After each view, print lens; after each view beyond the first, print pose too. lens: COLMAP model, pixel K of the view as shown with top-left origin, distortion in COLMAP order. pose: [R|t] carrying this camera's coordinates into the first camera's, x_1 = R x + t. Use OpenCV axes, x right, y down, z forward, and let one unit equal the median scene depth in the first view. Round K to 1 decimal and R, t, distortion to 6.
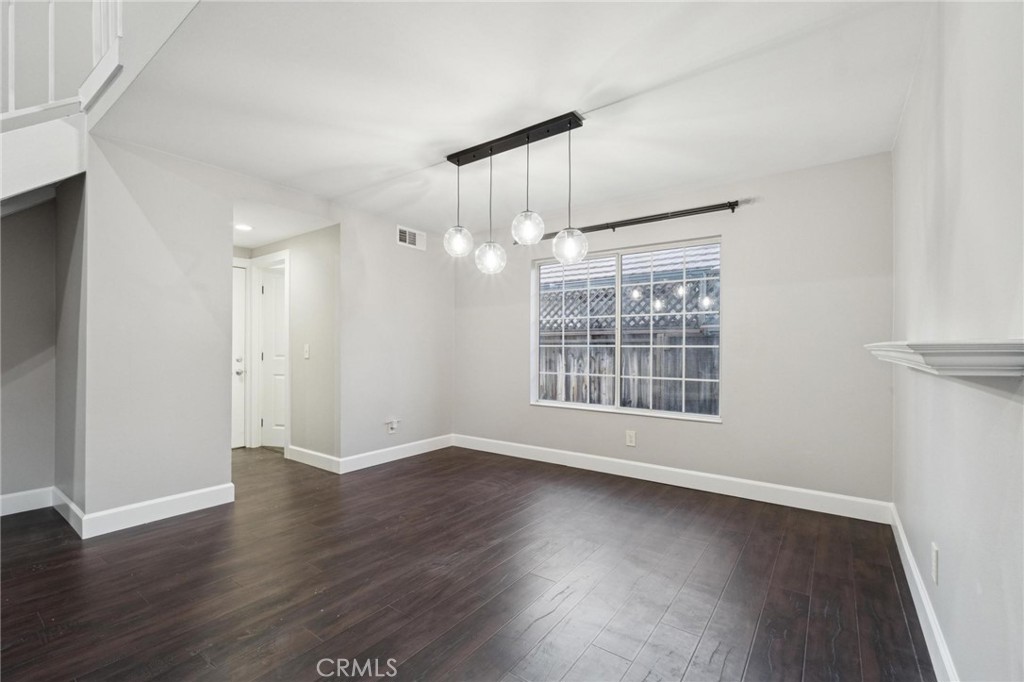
lens RADIAL K [[449.2, 0, 512.6], [0, 449.2, 353.6], [0, 0, 1]] dist [0.000790, 0.000523]
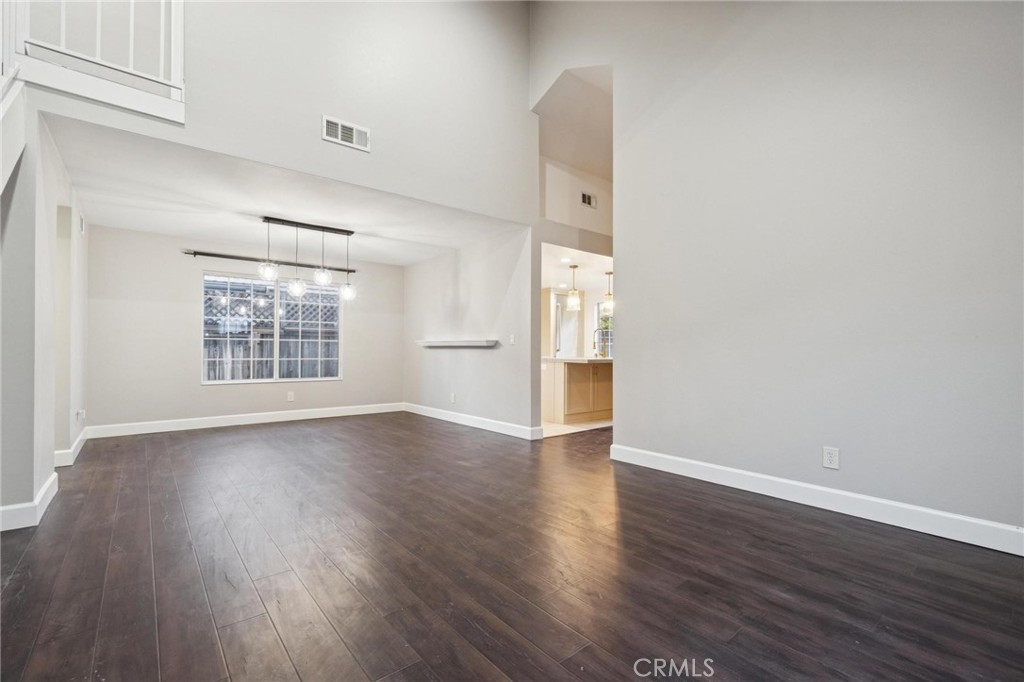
lens RADIAL K [[447.2, 0, 505.6], [0, 447.2, 344.7], [0, 0, 1]] dist [-0.000489, 0.000263]
pose [[0.253313, 0.008979, 0.967343, -1.093481], [0.007728, 0.999906, -0.011305, 0.025274], [-0.967354, 0.010339, 0.253219, -0.156650]]
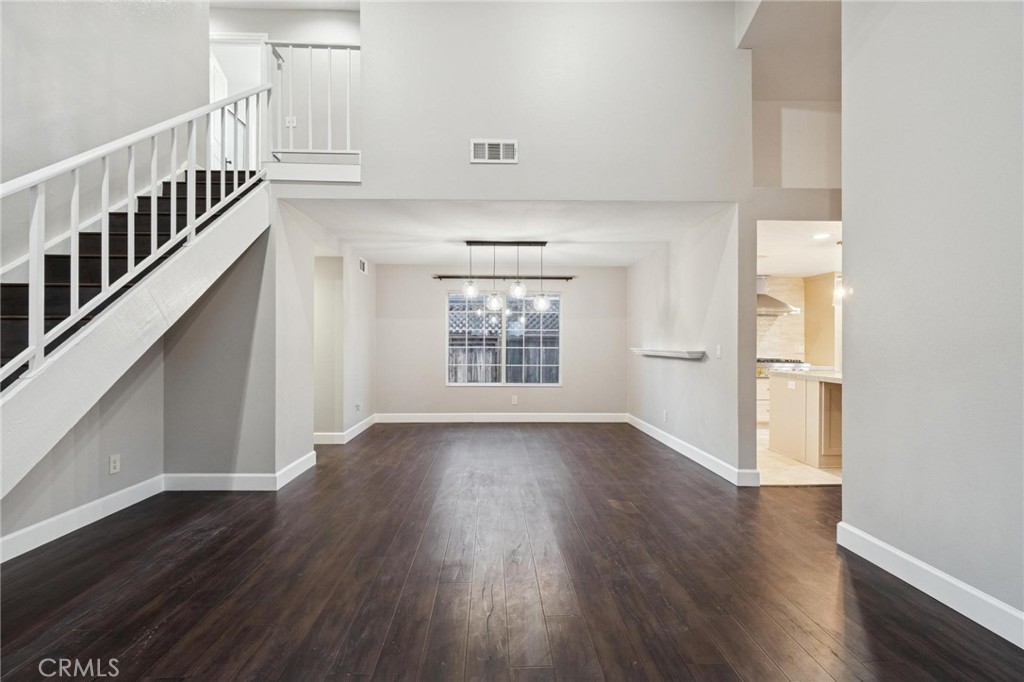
lens RADIAL K [[447.2, 0, 505.6], [0, 447.2, 344.7], [0, 0, 1]] dist [-0.000489, 0.000263]
pose [[0.790227, -0.001399, 0.612813, -0.829853], [0.006311, 0.999963, -0.005856, -0.017961], [-0.612782, 0.008495, 0.790206, -0.356501]]
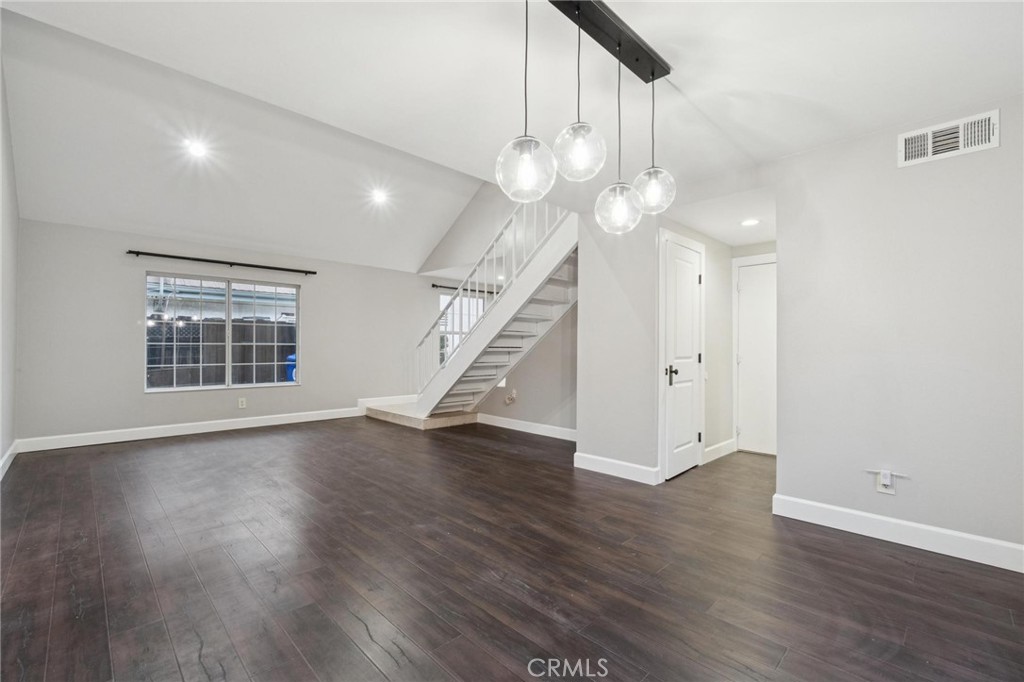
lens RADIAL K [[447.2, 0, 505.6], [0, 447.2, 344.7], [0, 0, 1]] dist [-0.000489, 0.000263]
pose [[-0.181486, -0.010430, -0.983338, 0.449752], [-0.013637, 0.999874, -0.008088, -0.005352], [0.983299, 0.011942, -0.181605, 0.688672]]
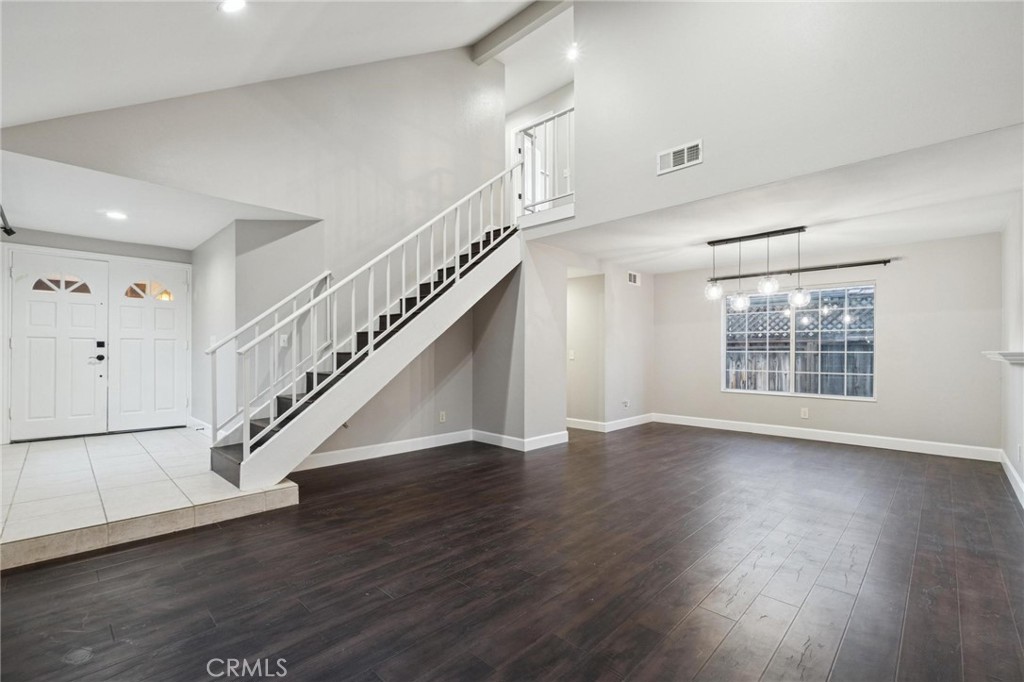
lens RADIAL K [[449.2, 0, 512.6], [0, 449.2, 353.6], [0, 0, 1]] dist [0.000790, 0.000523]
pose [[0.990536, 0.001714, -0.137243, -0.494544], [-0.002896, 0.999960, -0.008412, 0.004943], [0.137223, 0.008730, 0.990502, -0.616680]]
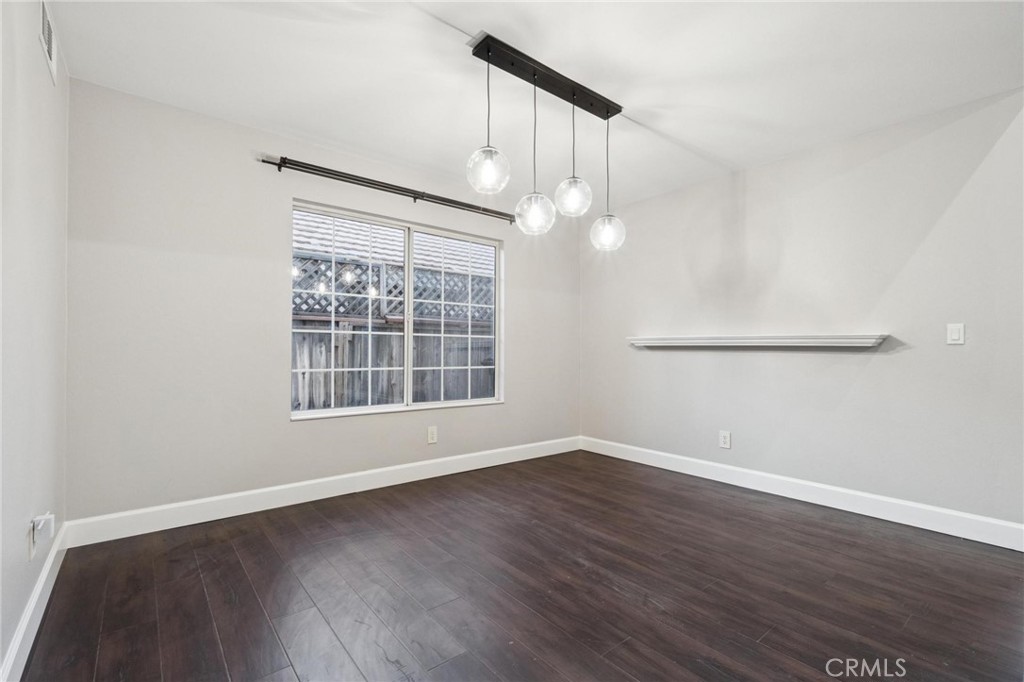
lens RADIAL K [[455.1, 0, 510.6], [0, 455.1, 346.8], [0, 0, 1]] dist [0.001333, 0.000218]
pose [[0.259975, 0.003490, 0.965609, -0.589901], [0.005374, 0.999973, -0.005061, 0.014231], [-0.965600, 0.006505, 0.259949, 0.600964]]
